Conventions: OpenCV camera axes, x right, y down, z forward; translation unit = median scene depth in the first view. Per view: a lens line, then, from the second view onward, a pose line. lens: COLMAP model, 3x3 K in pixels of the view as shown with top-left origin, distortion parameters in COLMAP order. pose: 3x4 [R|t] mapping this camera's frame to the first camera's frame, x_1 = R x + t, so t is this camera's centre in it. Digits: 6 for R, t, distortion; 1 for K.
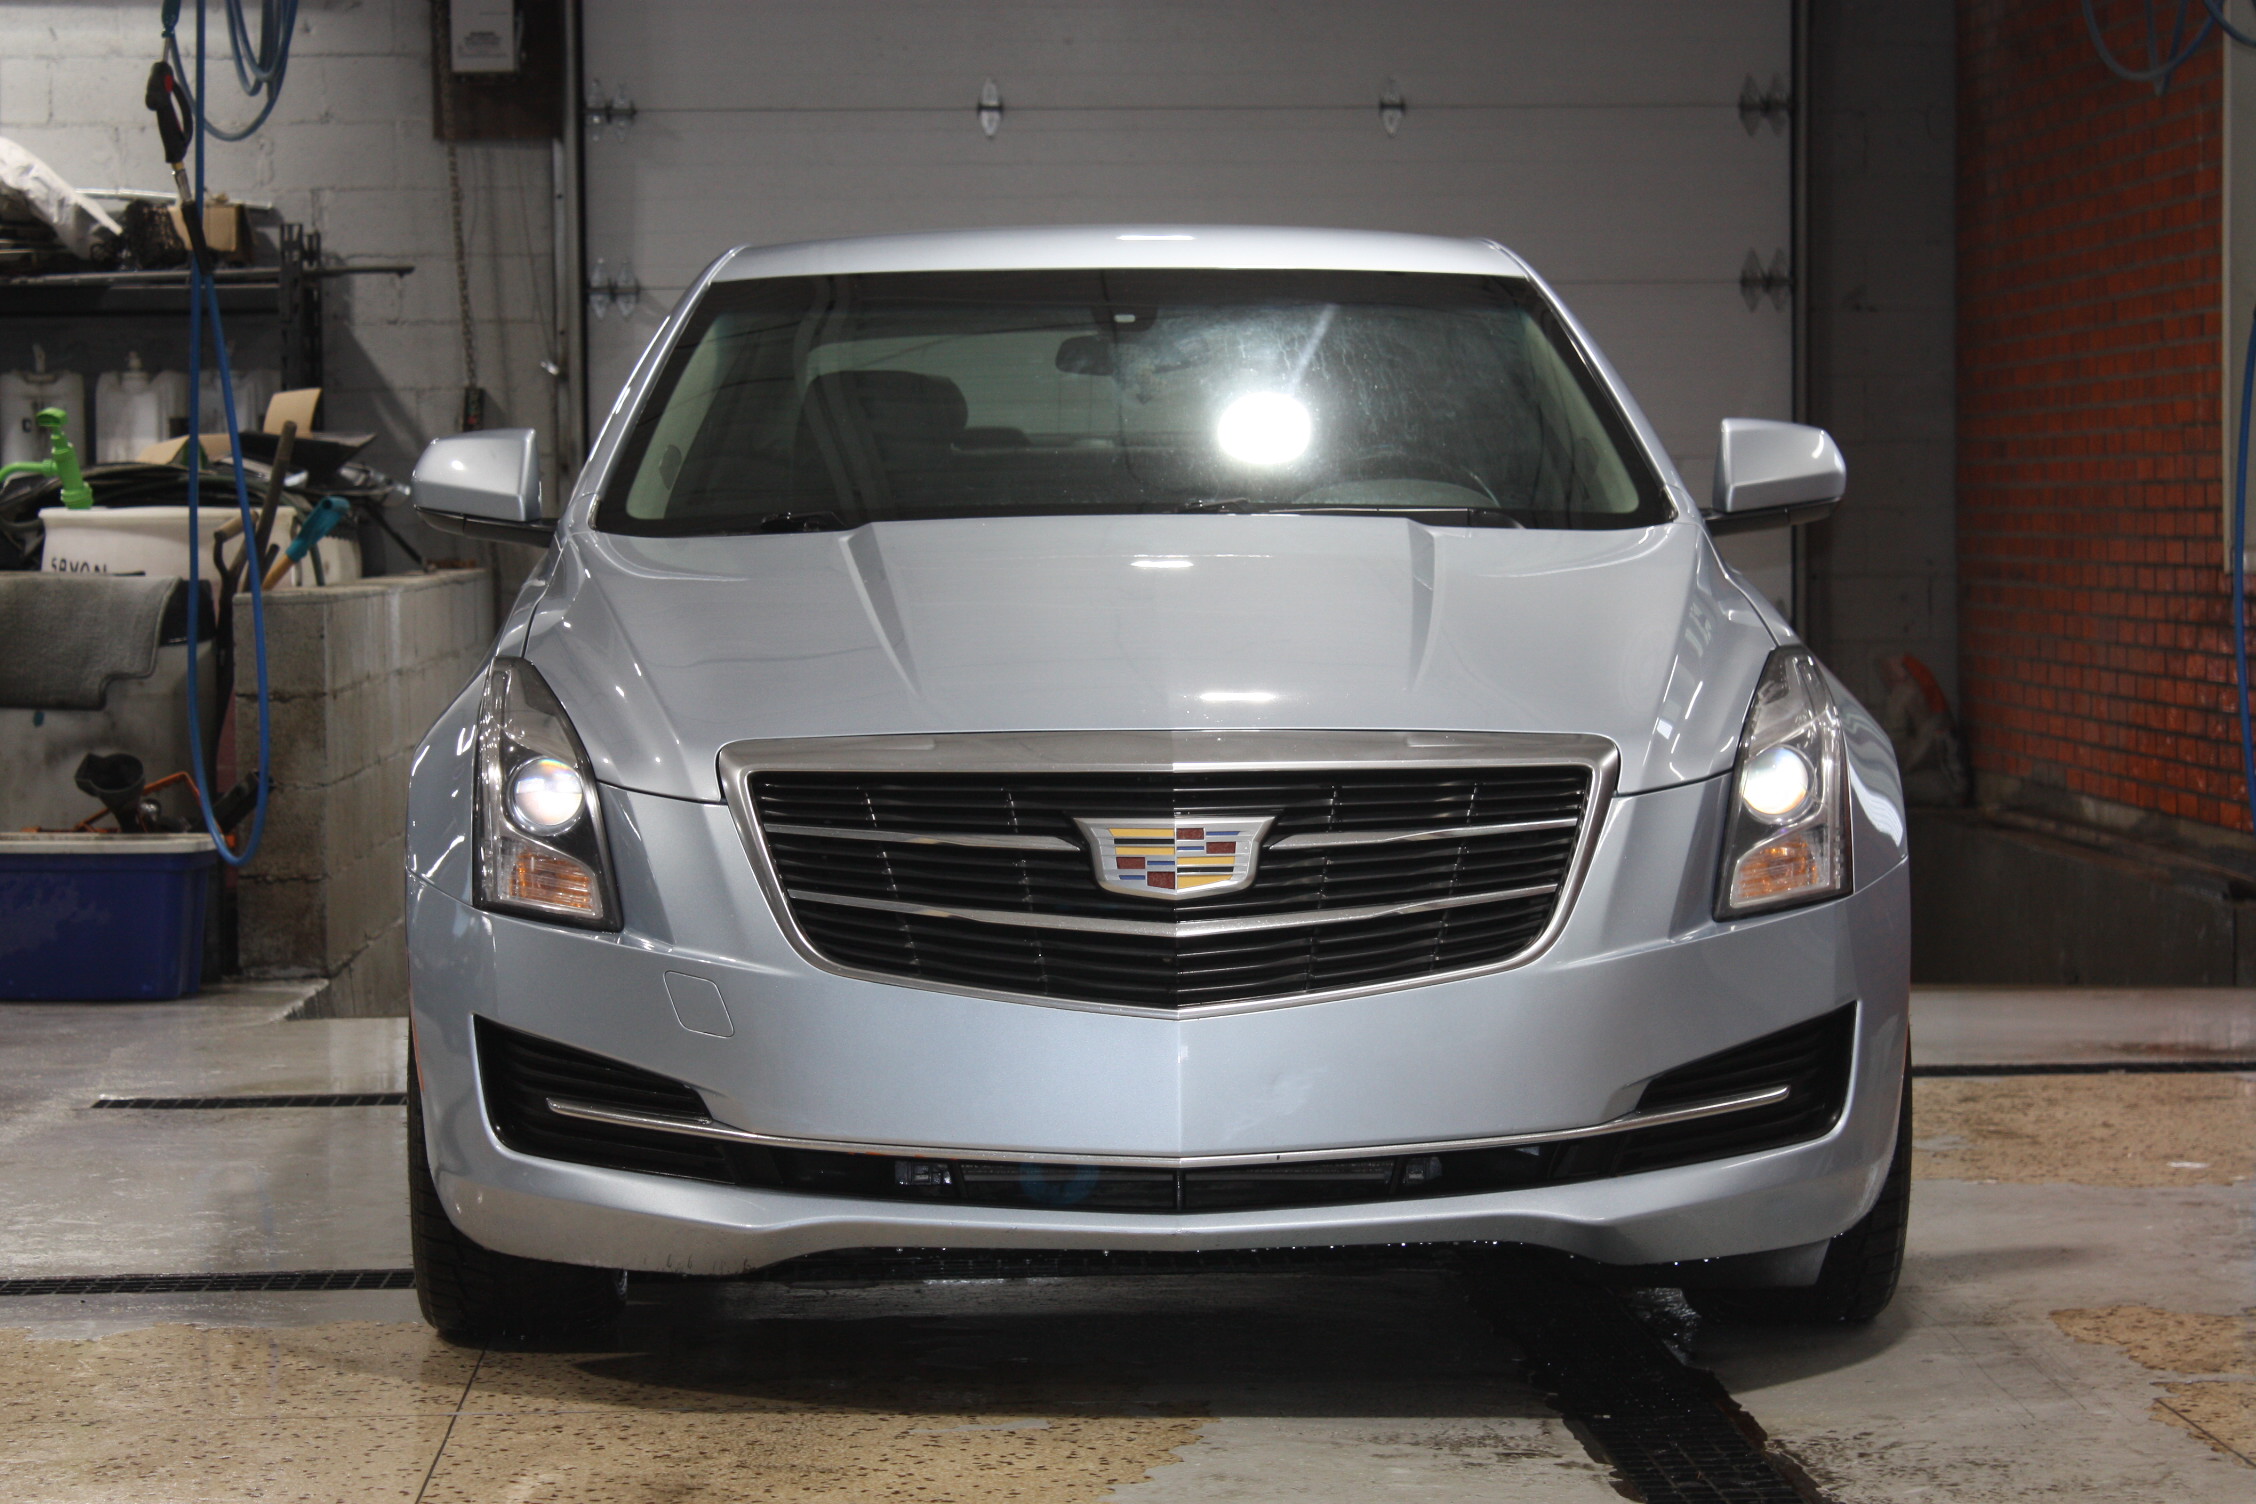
lens RADIAL K [[5572.7, 0, 1128.0], [0, 5572.7, 752.0], [0, 0, 1]] dist [0.025112, -0.159133]
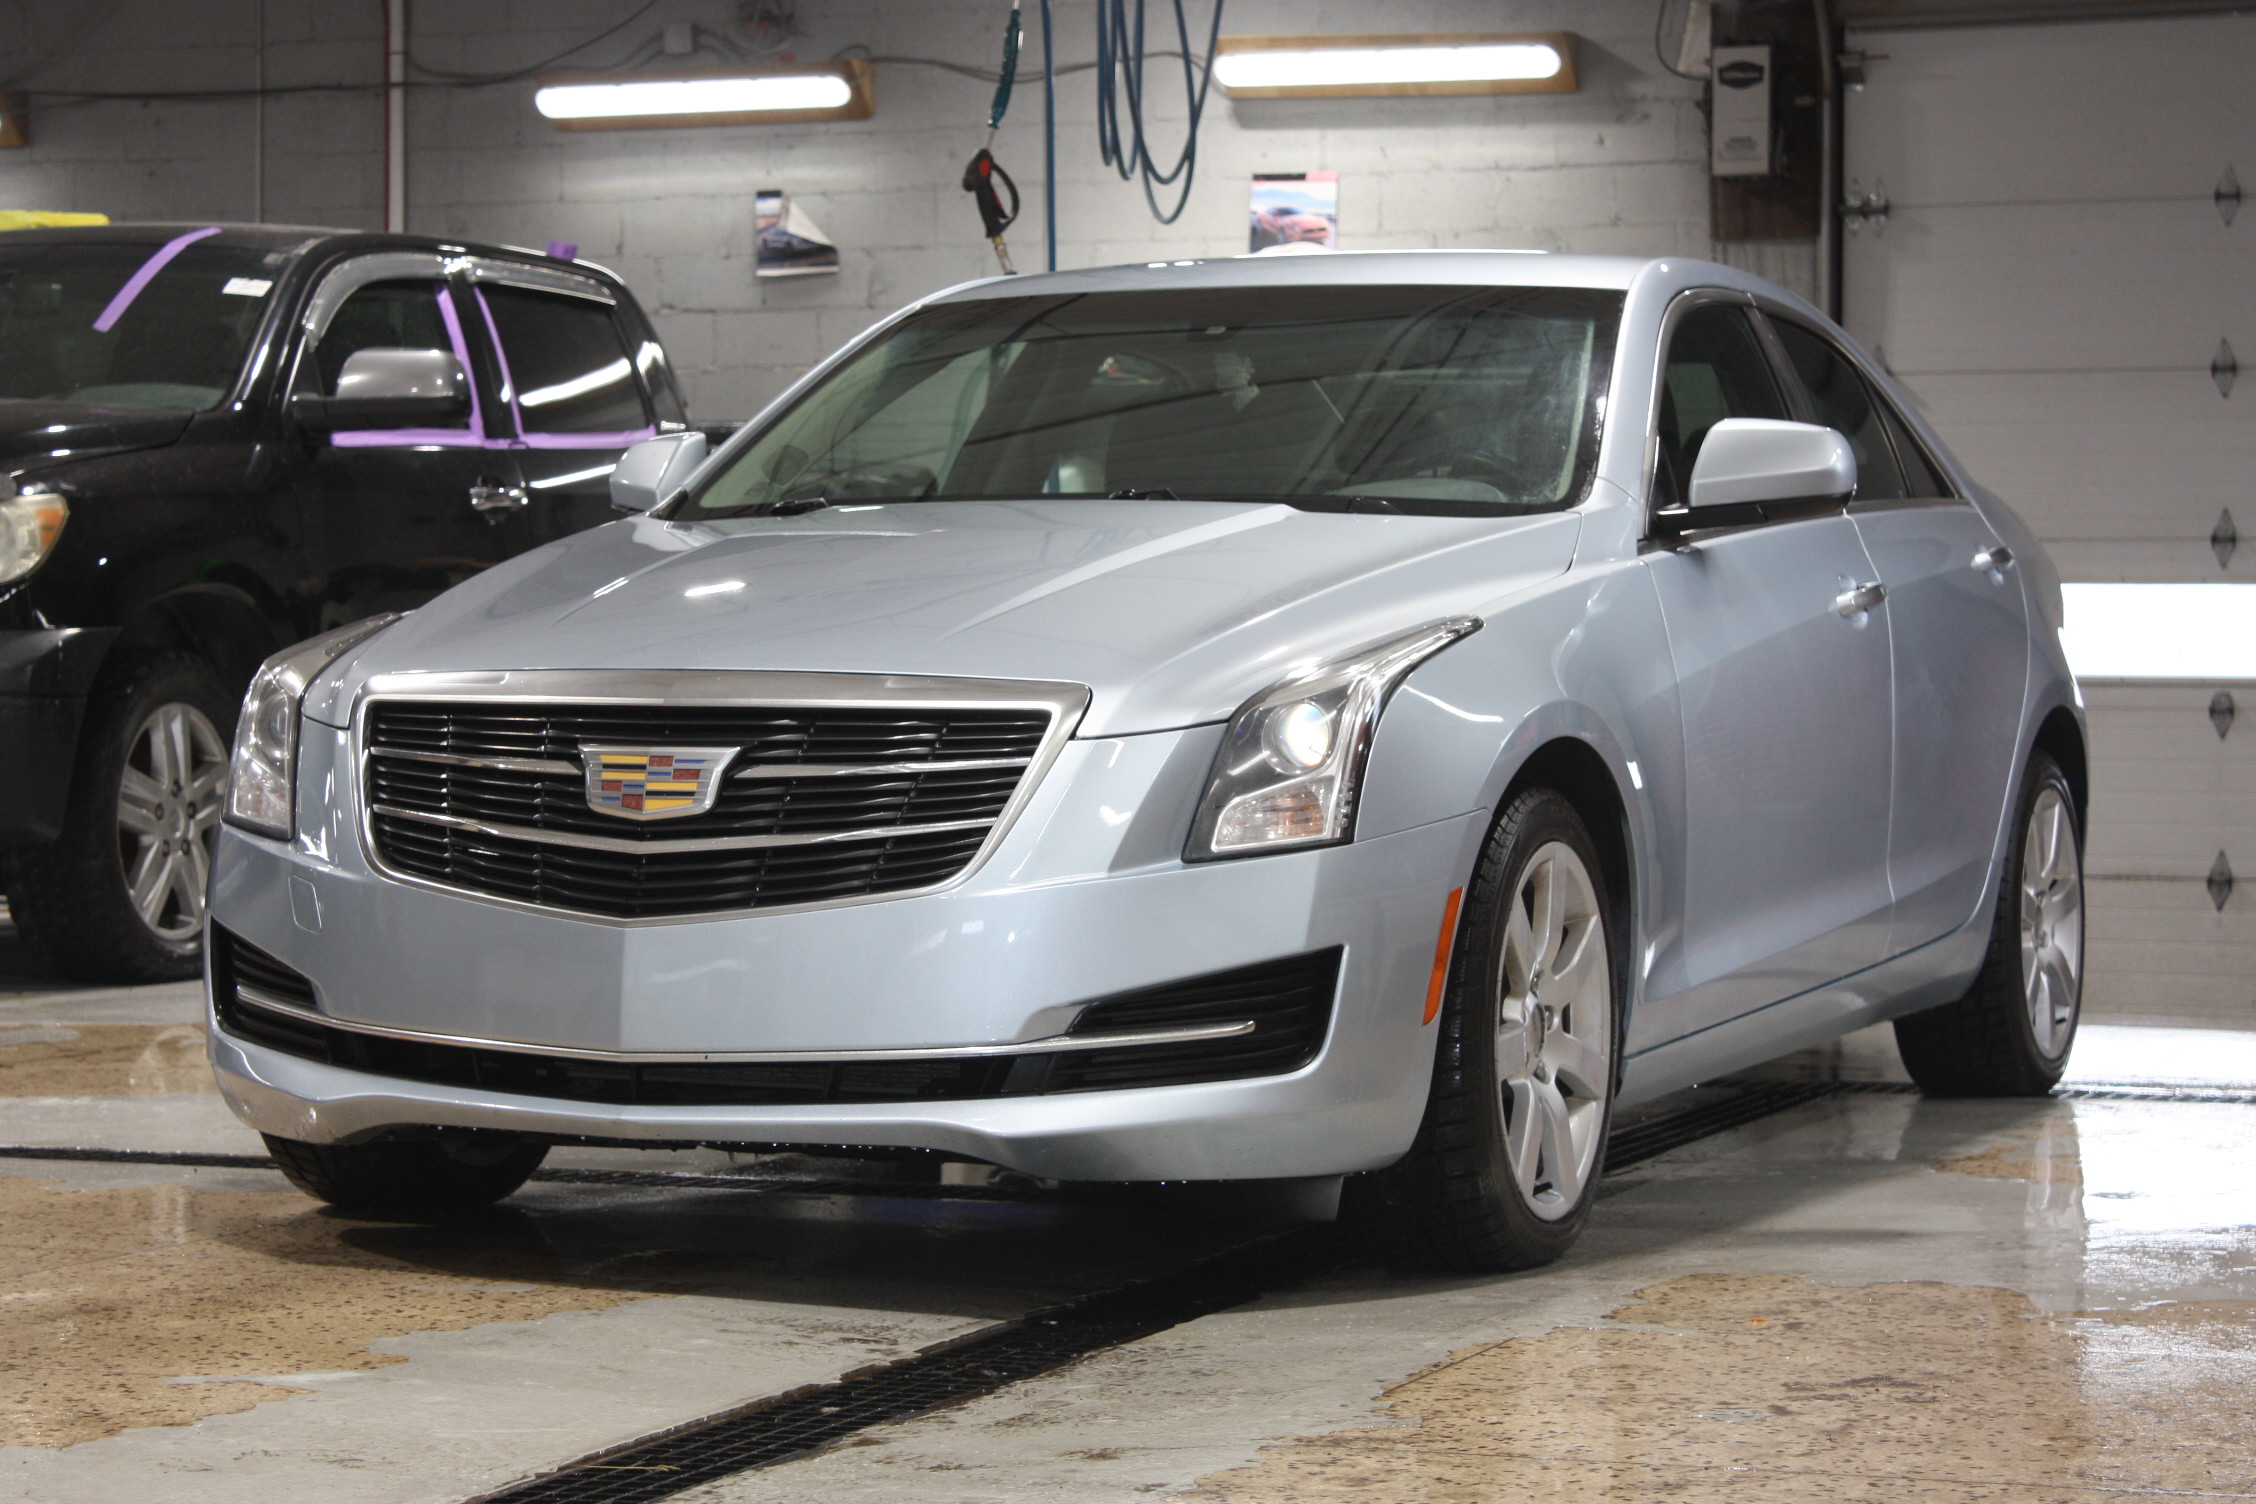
lens RADIAL K [[5152.1, 0, 1128.0], [0, 5152.1, 752.0], [0, 0, 1]] dist [0.050613, 0.231396]
pose [[0.902144, 0.019624, -0.430989, 0.521762], [-0.029961, 0.999403, -0.017210, 0.027068], [0.430394, 0.028438, 0.902193, 0.117746]]
